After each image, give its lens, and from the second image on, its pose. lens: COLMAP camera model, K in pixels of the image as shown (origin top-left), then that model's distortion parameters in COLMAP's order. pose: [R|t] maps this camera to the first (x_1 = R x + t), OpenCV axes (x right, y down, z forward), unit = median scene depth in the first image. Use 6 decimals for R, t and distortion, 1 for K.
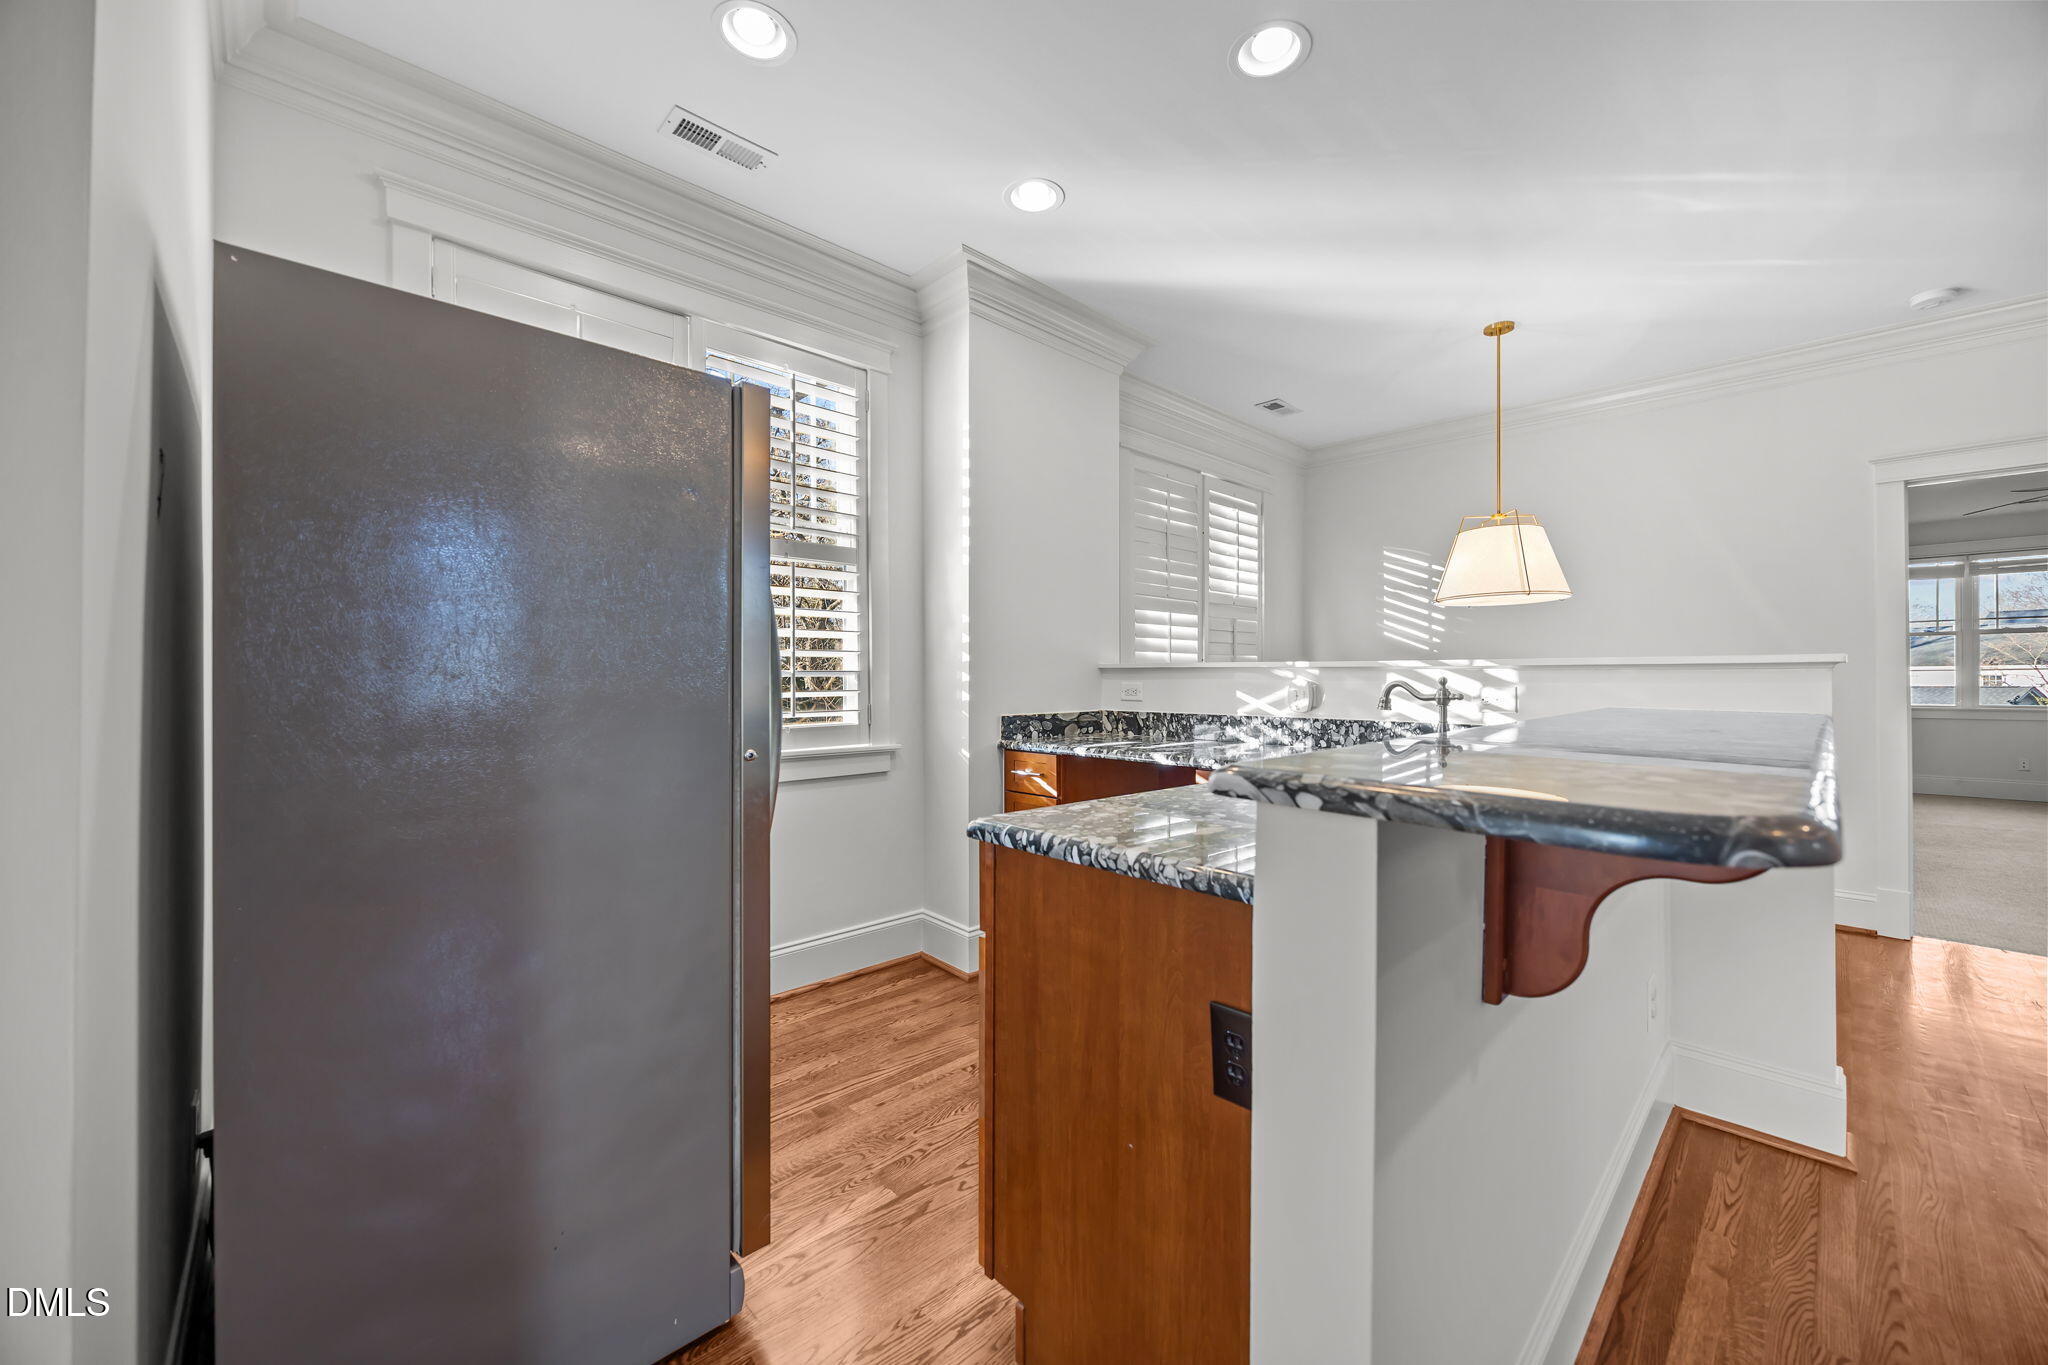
lens RADIAL K [[789.5, 0, 1021.2], [0, 789.5, 682.6], [0, 0, 1]] dist [-0.000463, -0.000173]
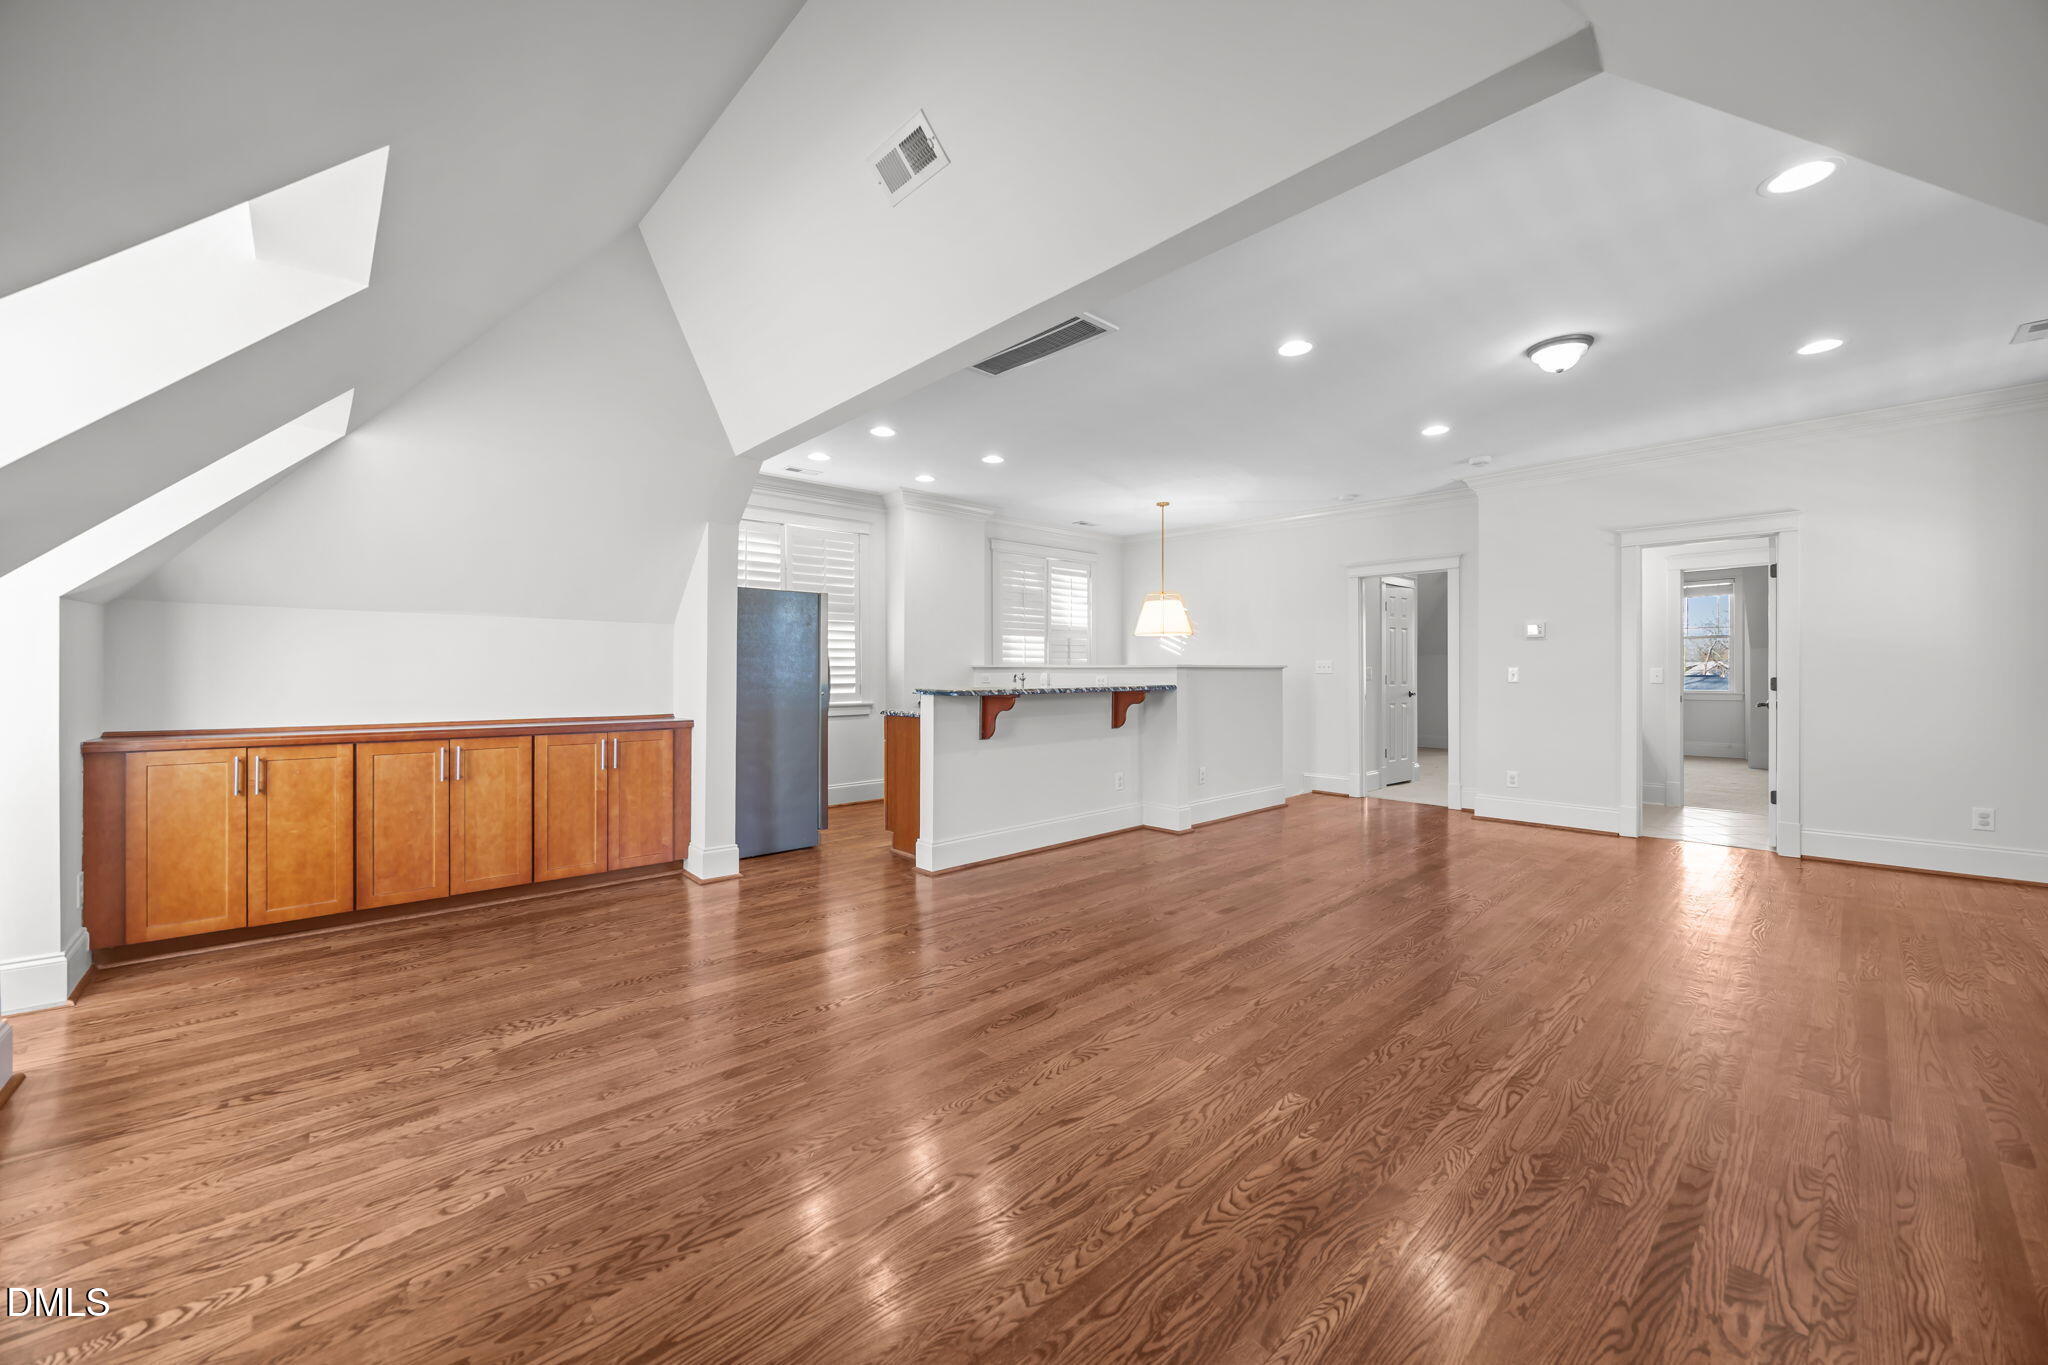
lens RADIAL K [[789.5, 0, 1029.0], [0, 789.5, 682.8], [0, 0, 1]] dist [-0.000463, -0.000173]
pose [[0.999999, -0.001180, 0.001138, 0.211718], [0.001171, 0.999969, 0.007832, 0.005732], [-0.001148, -0.007831, 0.999969, -0.921529]]
